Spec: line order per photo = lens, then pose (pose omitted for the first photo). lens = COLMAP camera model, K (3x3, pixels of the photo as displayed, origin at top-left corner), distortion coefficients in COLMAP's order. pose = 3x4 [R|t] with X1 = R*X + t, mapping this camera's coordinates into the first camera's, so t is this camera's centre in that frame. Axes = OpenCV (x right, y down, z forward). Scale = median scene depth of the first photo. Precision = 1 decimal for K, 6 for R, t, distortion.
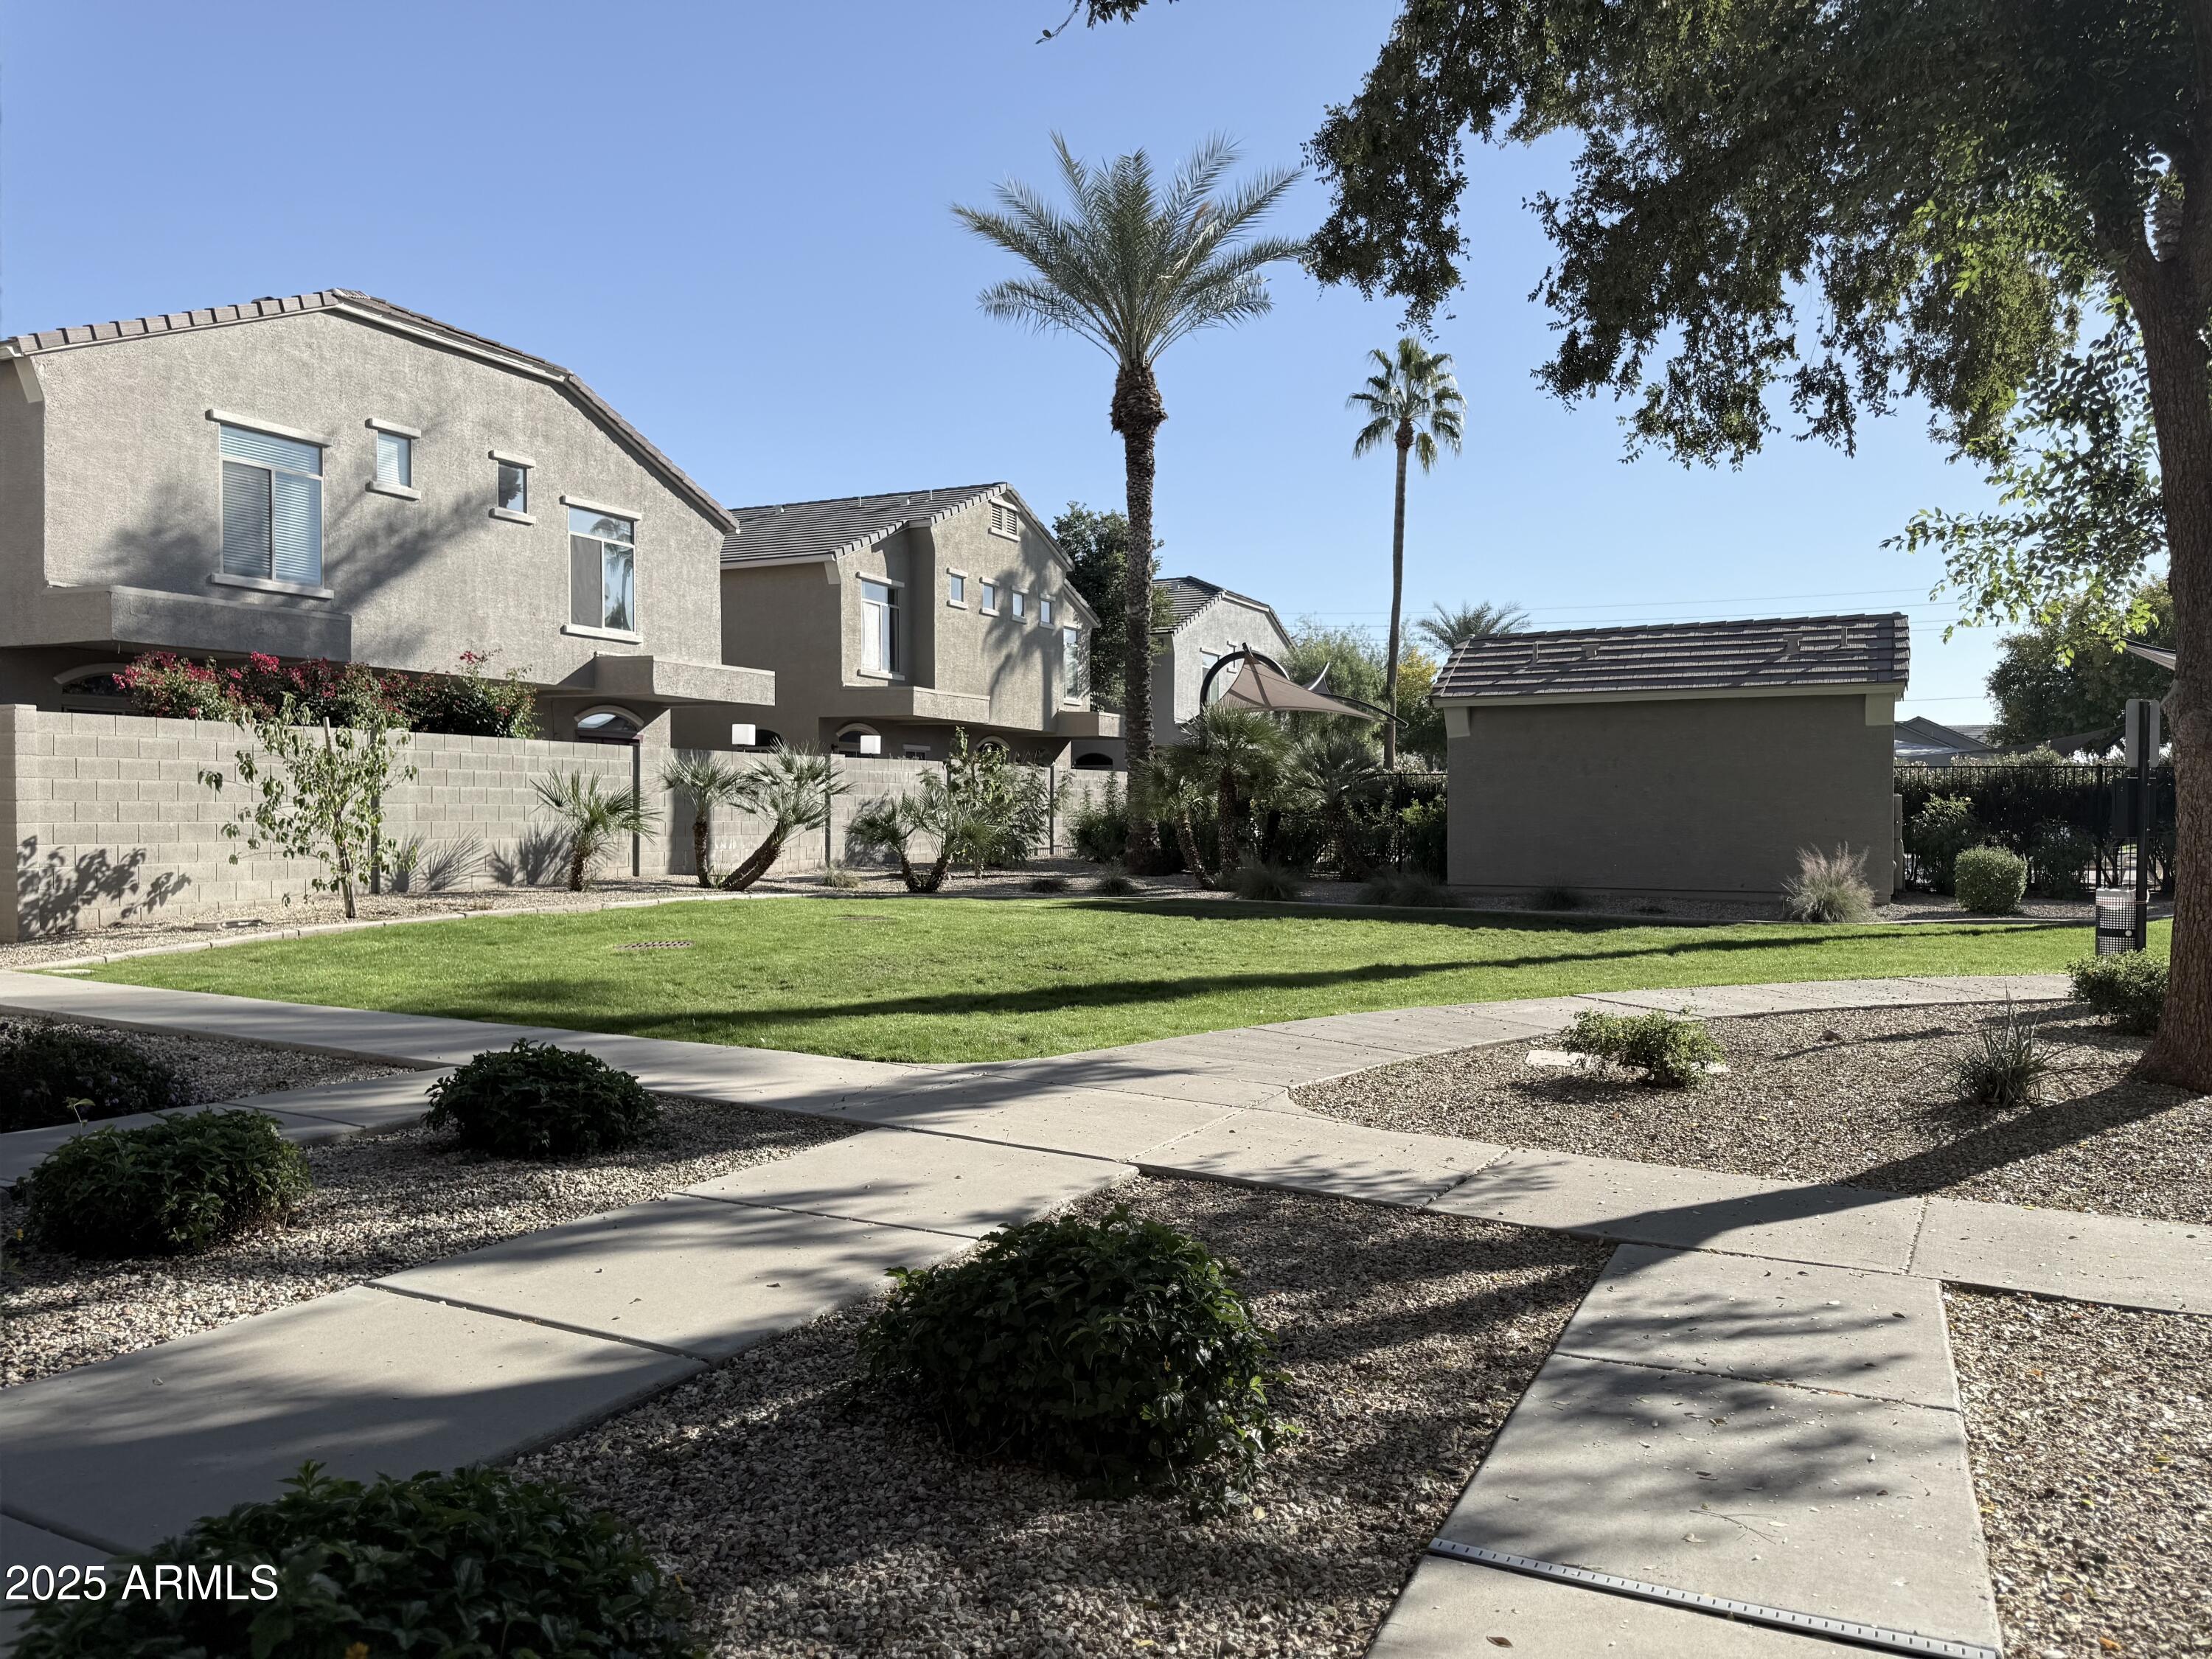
lens RADIAL K [[1545.2, 0, 1127.5], [0, 1545.2, 864.8], [0, 0, 1]] dist [-0.008378, 0.003828]
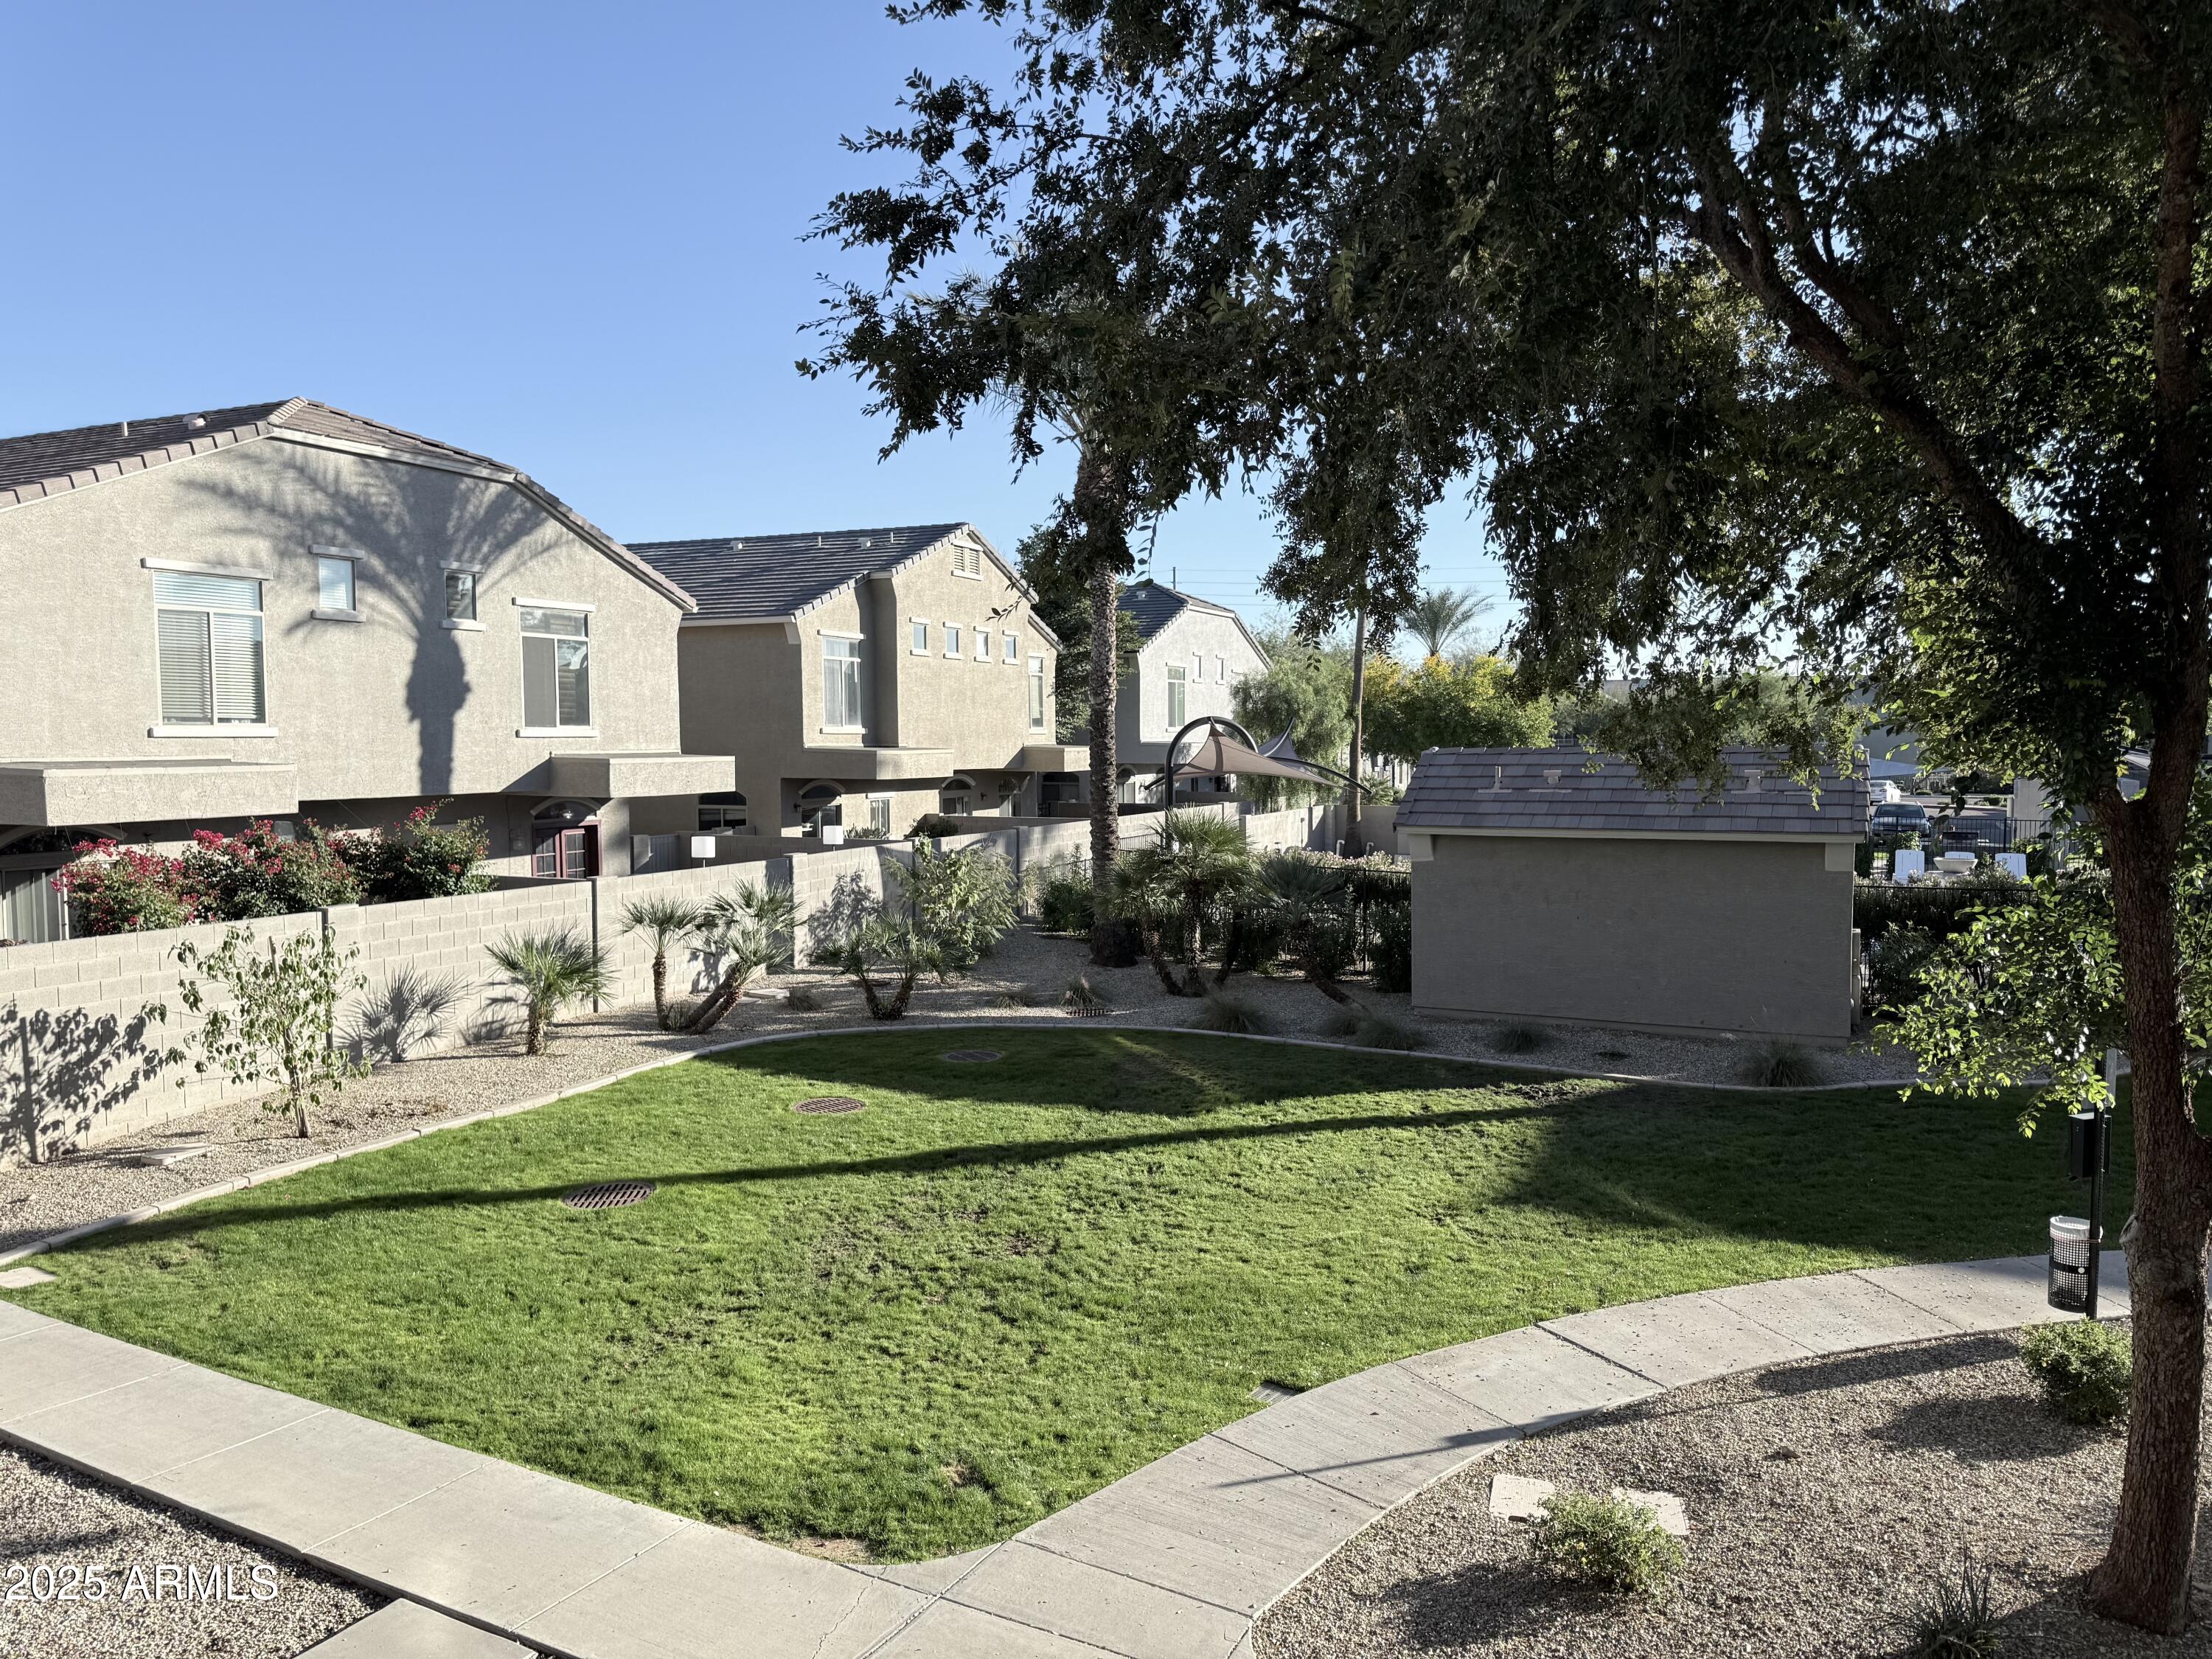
lens RADIAL K [[1541.6, 0, 1117.6], [0, 1541.6, 834.5], [0, 0, 1]] dist [0.011006, -0.005231]
pose [[0.999916, -0.003173, 0.012553, 0.004832], [0.002543, 0.998751, 0.049907, -0.133048], [-0.012695, -0.049871, 0.998675, 0.007315]]
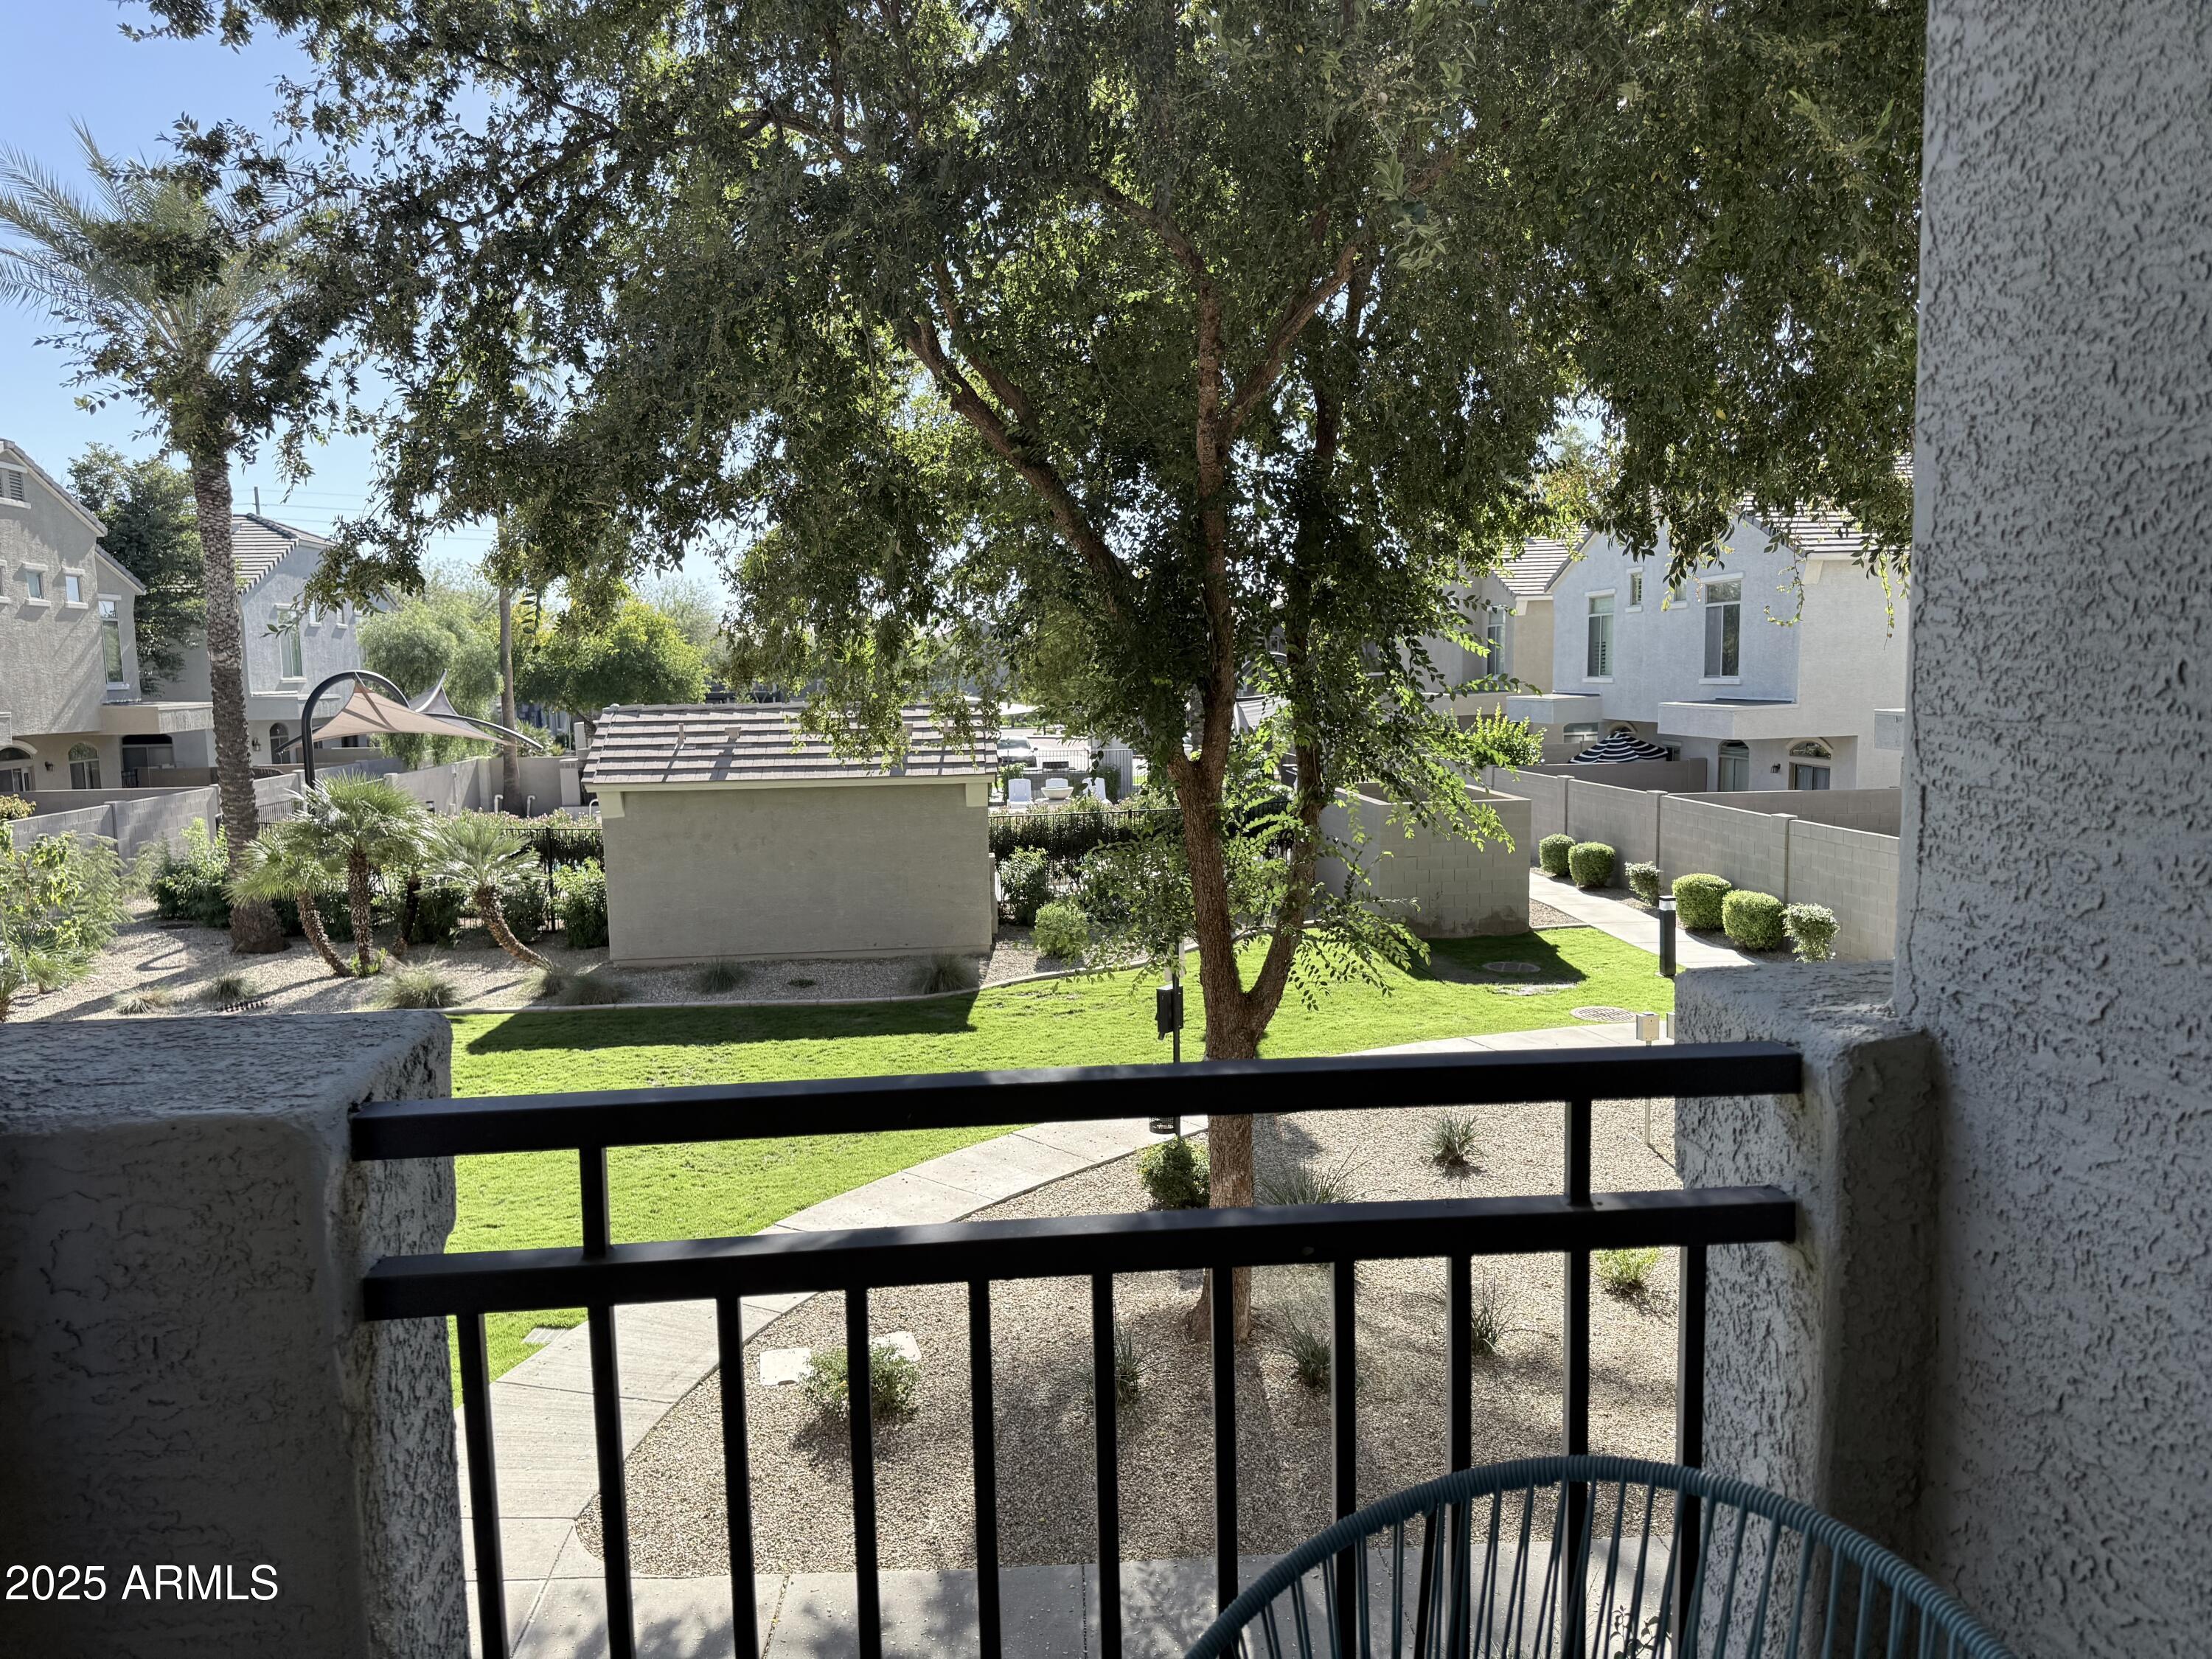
lens RADIAL K [[1563.0, 0, 1106.0], [0, 1563.0, 829.5], [0, 0, 1]] dist [0.000812, 0.001532]
pose [[0.851593, -0.077052, 0.518510, -0.037338], [0.028578, 0.994491, 0.100849, -0.148056], [-0.523425, -0.071065, 0.849103, -0.043895]]
